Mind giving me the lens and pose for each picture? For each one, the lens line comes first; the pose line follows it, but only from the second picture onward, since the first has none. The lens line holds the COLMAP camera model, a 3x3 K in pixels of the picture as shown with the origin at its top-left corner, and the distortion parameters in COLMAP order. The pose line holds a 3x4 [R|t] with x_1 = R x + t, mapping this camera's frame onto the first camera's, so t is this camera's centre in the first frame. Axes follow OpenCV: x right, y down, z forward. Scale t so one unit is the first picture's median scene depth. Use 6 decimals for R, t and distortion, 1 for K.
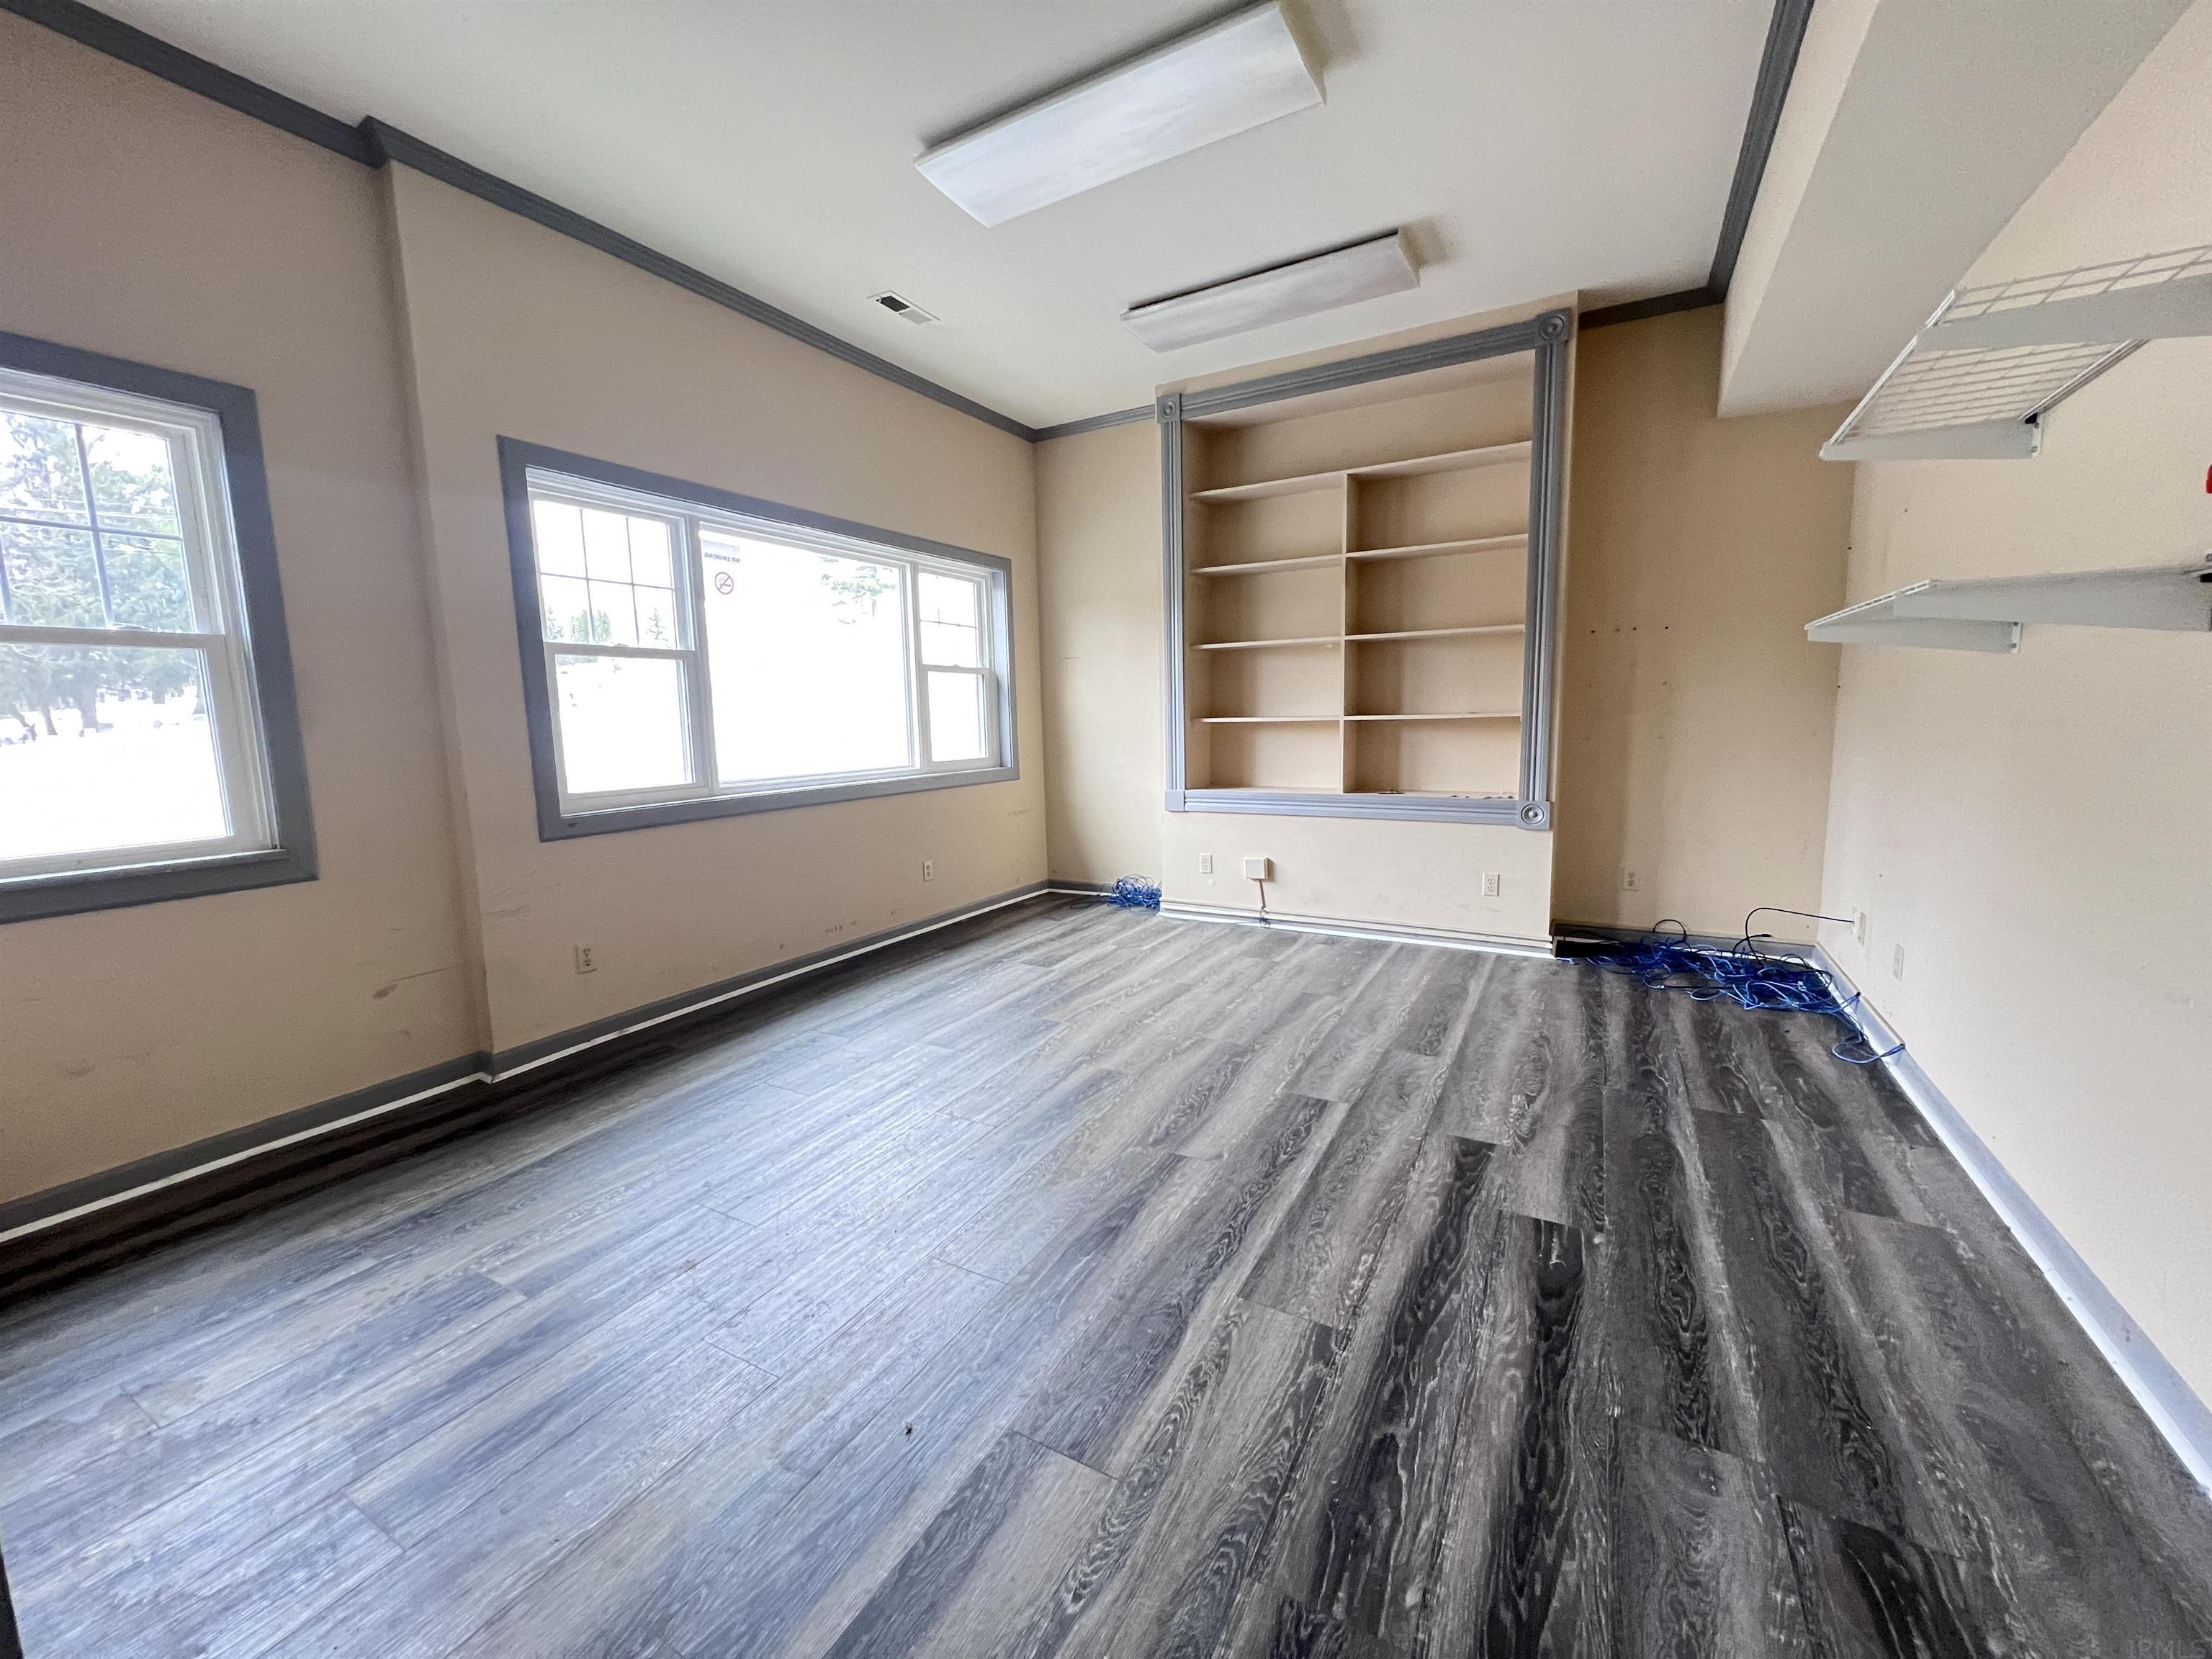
lens RADIAL K [[882.2, 0, 1095.9], [0, 882.2, 825.6], [0, 0, 1]] dist [0.001208, -0.000319]
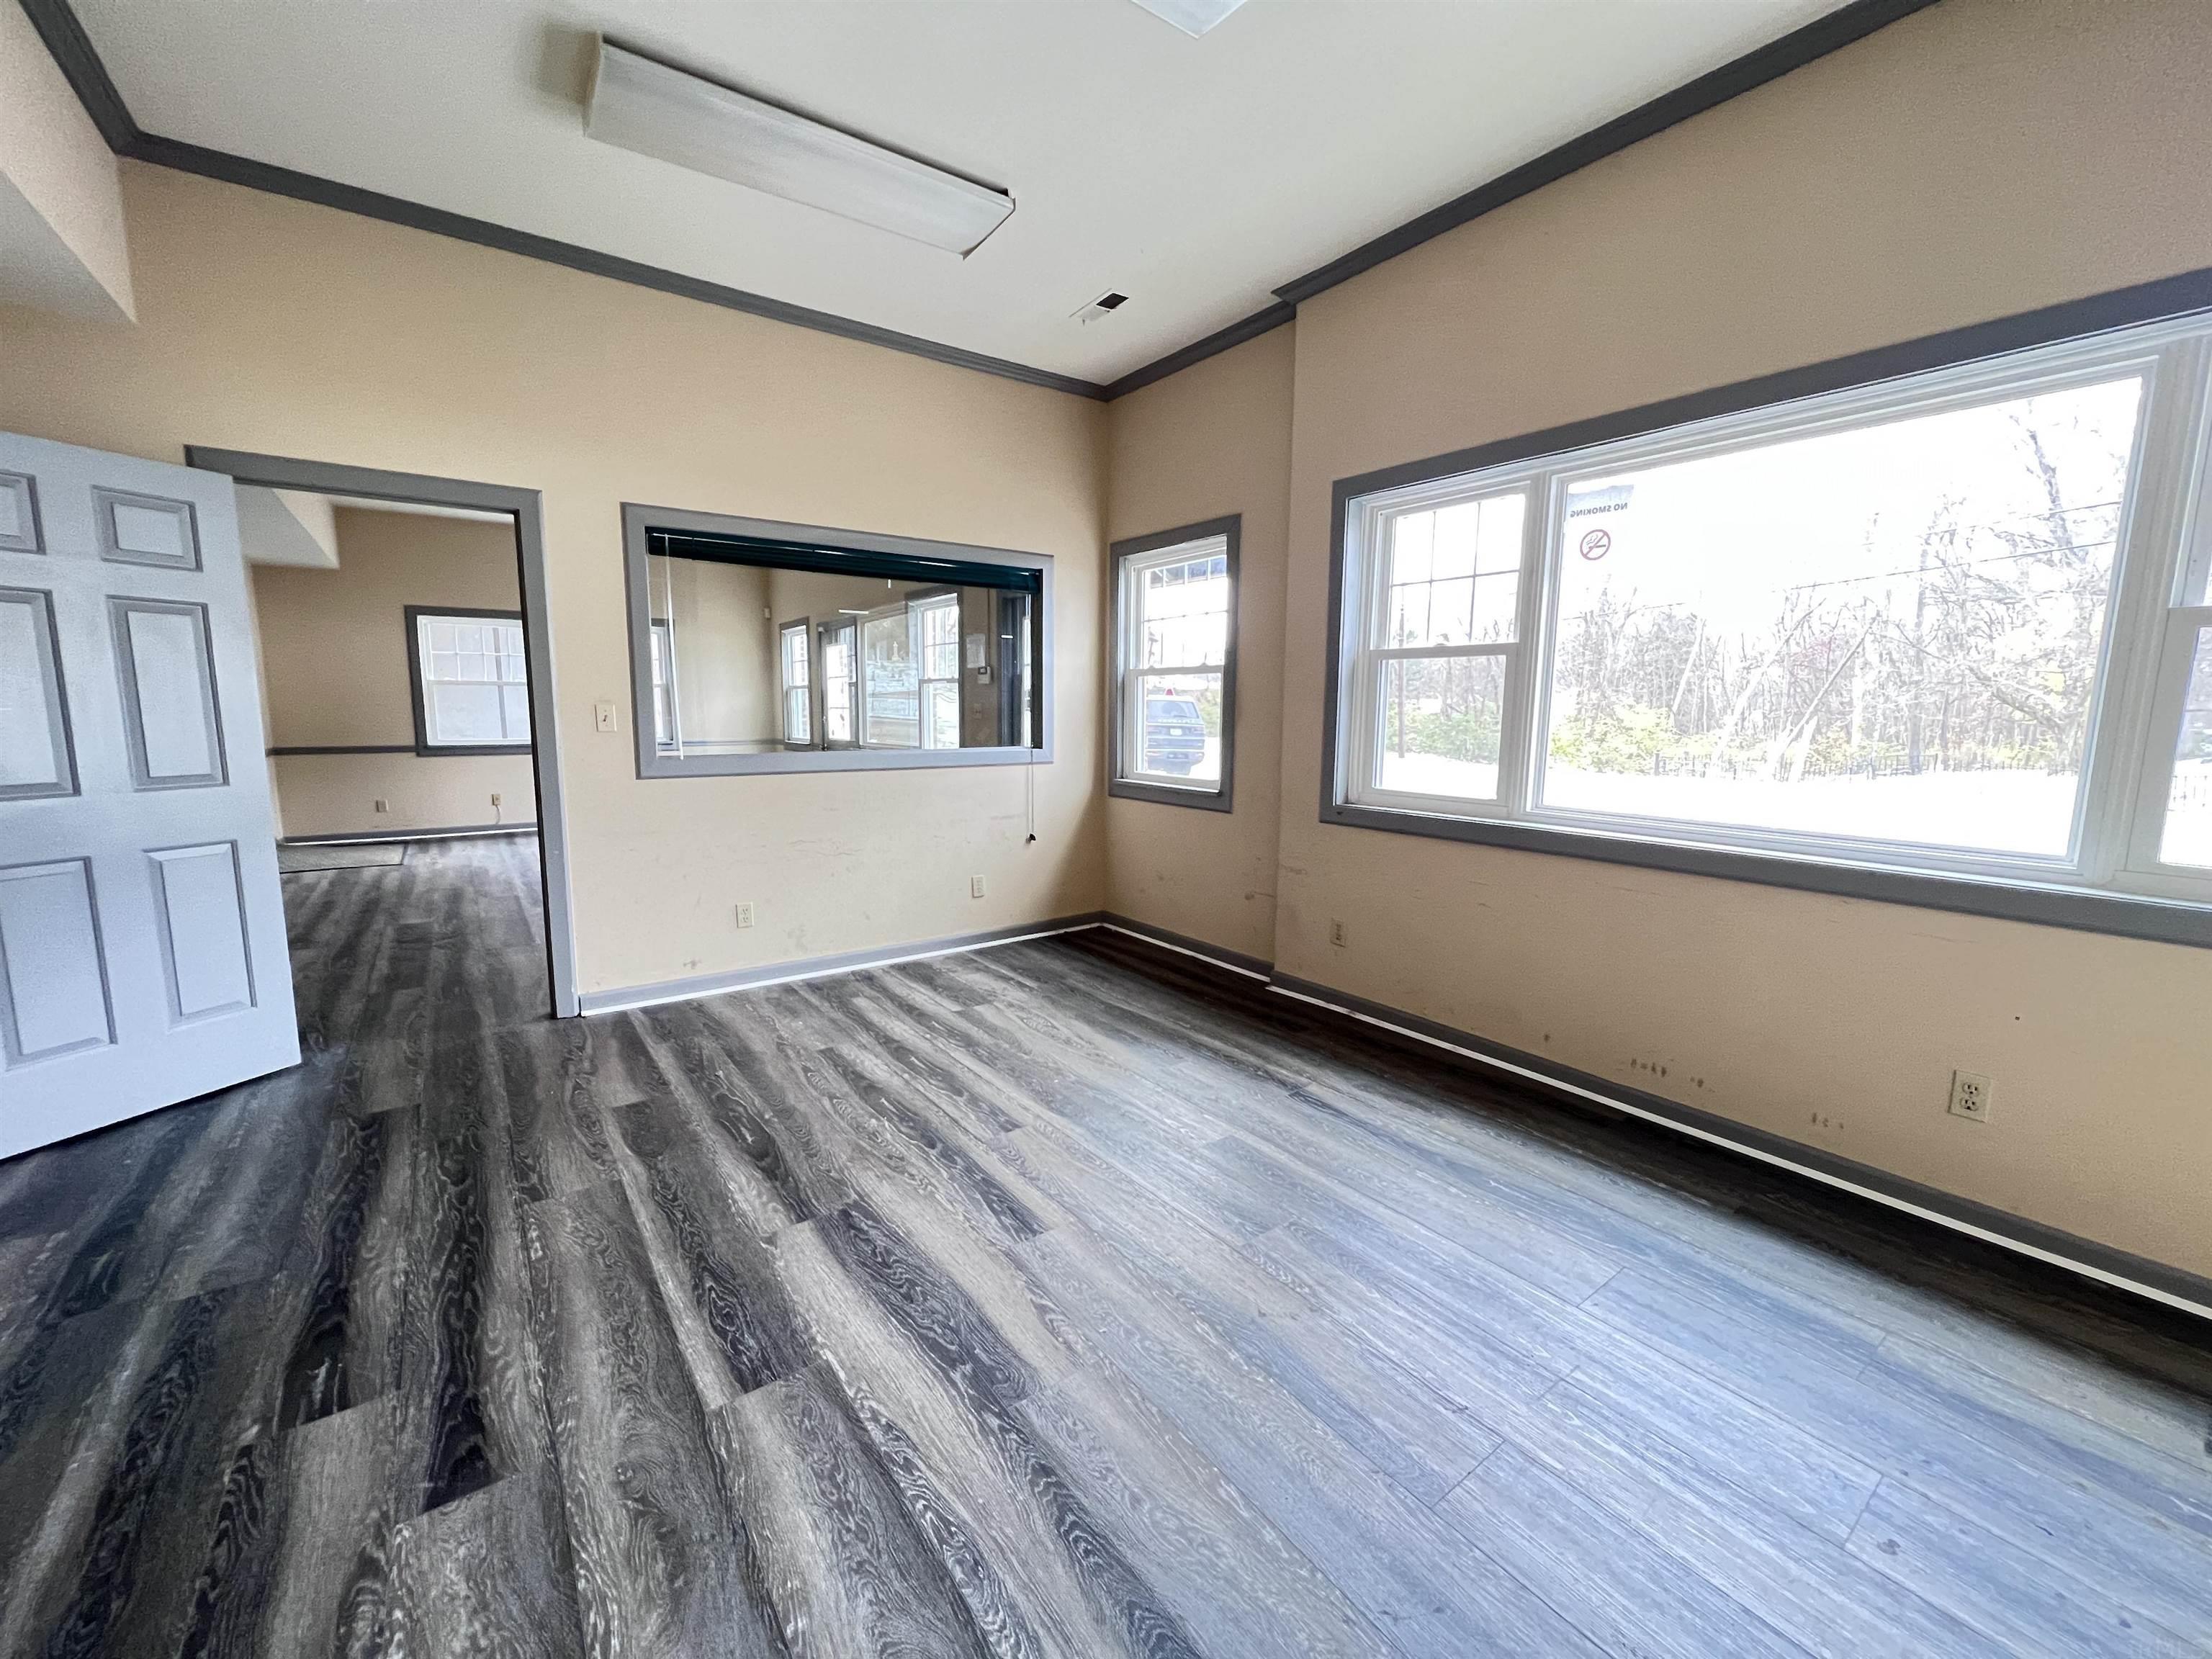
lens RADIAL K [[882.2, 0, 1105.7], [0, 882.2, 825.1], [0, 0, 1]] dist [0.001208, -0.000319]
pose [[-0.409373, 0.141908, -0.901263, 0.800082], [-0.113809, 0.972172, 0.204767, -0.267238], [0.905241, 0.186398, -0.381831, 1.696036]]
